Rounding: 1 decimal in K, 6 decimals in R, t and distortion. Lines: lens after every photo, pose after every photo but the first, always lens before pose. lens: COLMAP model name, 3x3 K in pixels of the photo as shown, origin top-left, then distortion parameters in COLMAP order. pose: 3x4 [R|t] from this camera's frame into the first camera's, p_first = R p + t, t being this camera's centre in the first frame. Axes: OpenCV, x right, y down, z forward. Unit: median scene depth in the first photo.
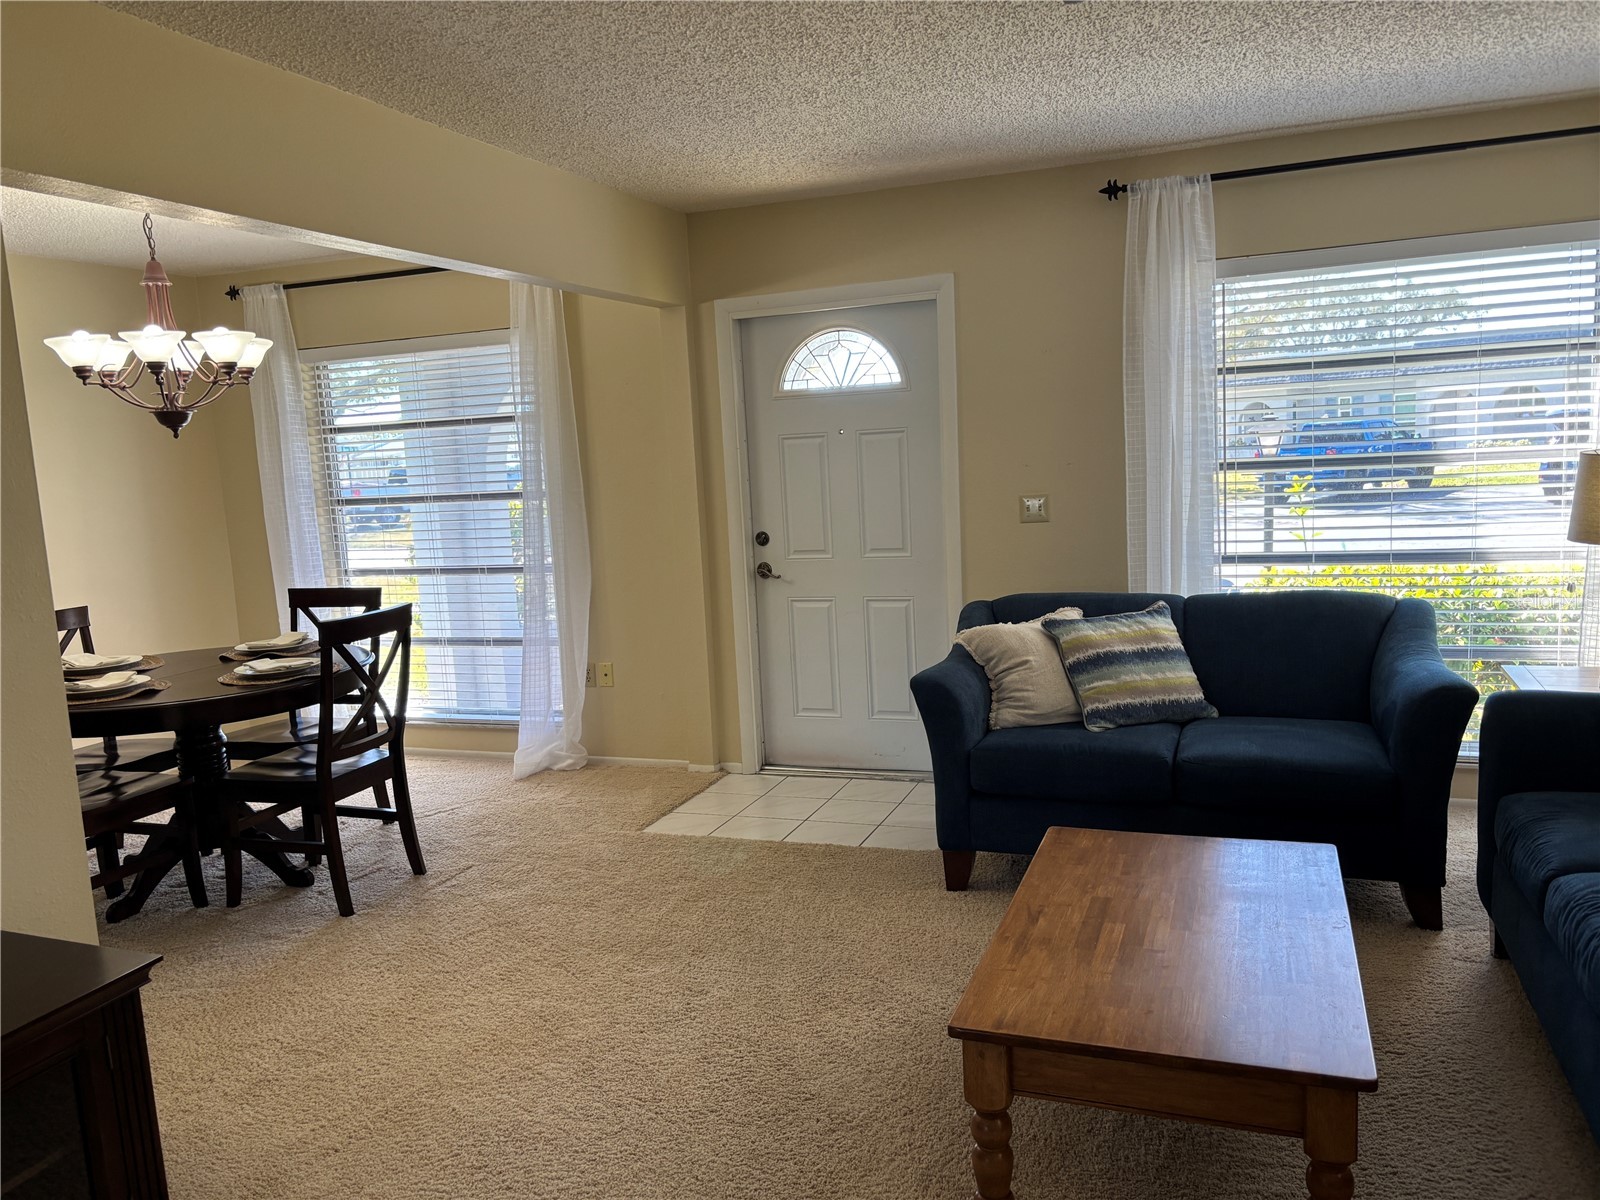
lens RADIAL K [[1206.8, 0, 800.0], [0, 1206.8, 600.0], [0, 0, 1]] dist [-0.004558, -0.014586]
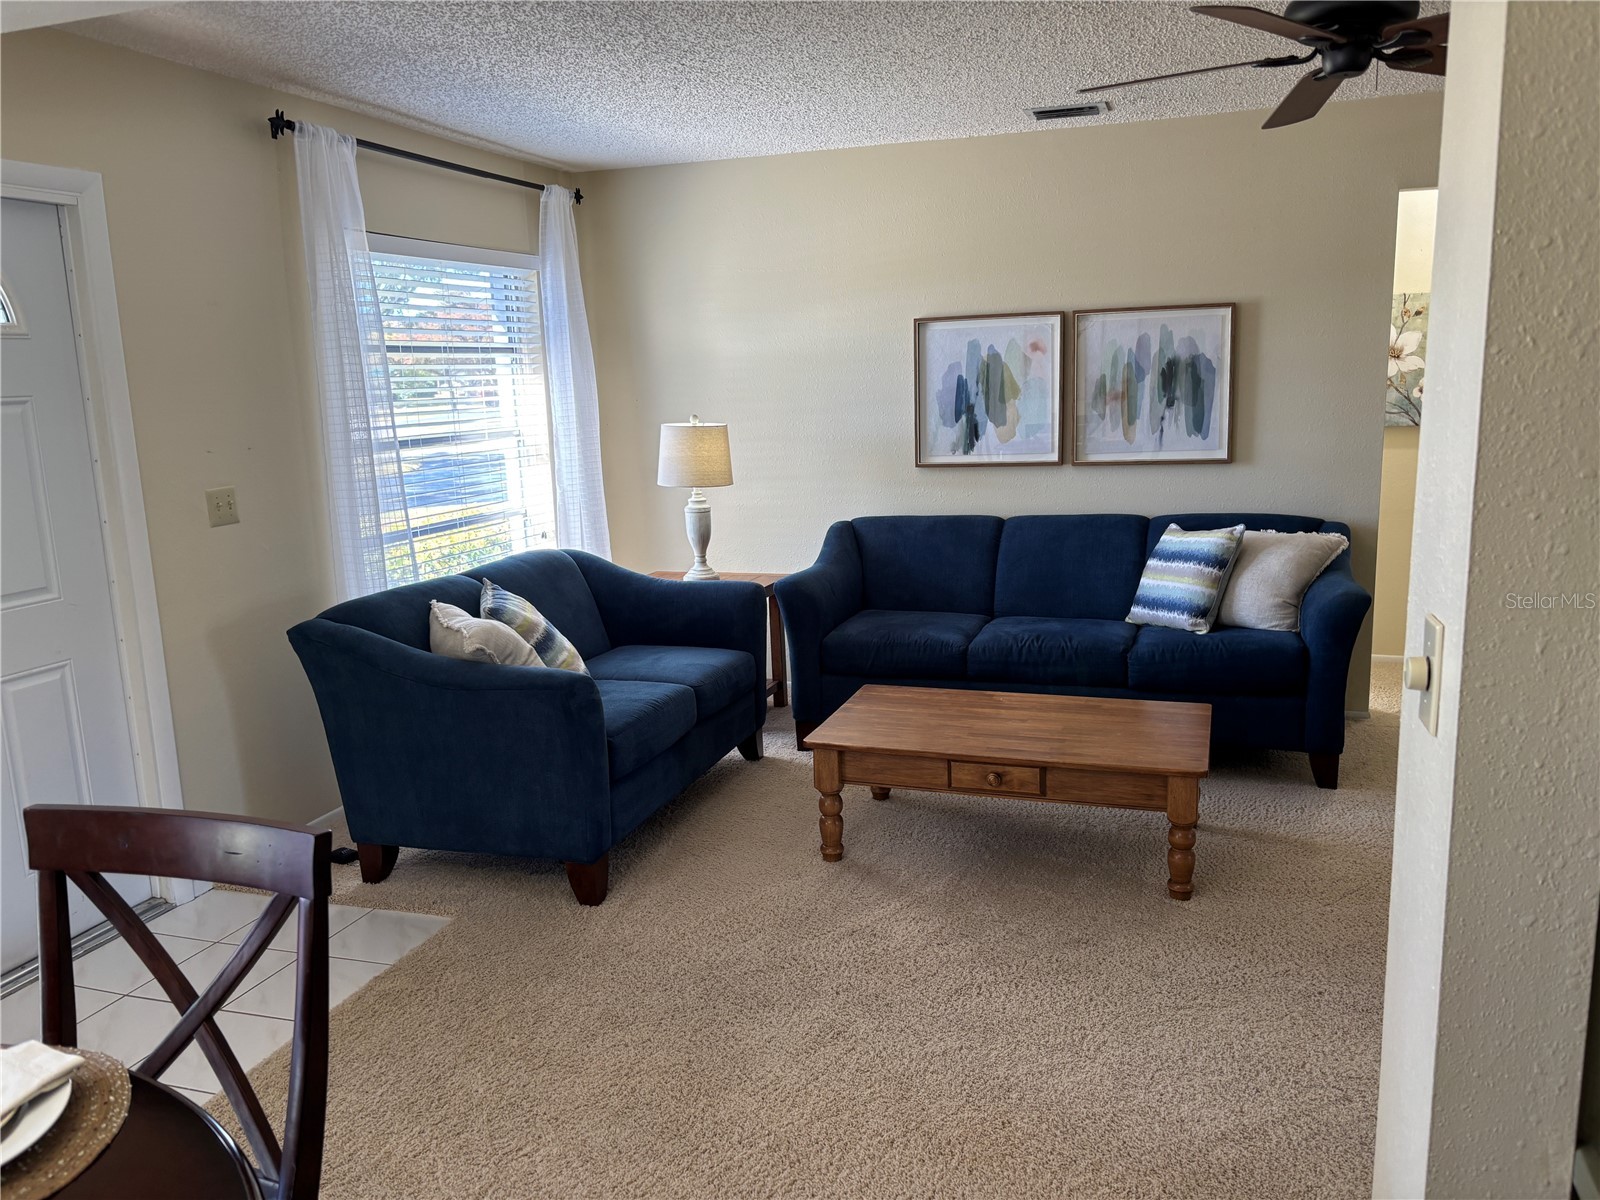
lens RADIAL K [[1206.8, 0, 800.0], [0, 1206.8, 600.0], [0, 0, 1]] dist [-0.004558, -0.014586]
pose [[-0.039013, -0.133664, 0.990259, -0.658126], [0.151491, 0.978767, 0.138081, -0.074555], [-0.987688, 0.155402, -0.017936, 0.724506]]
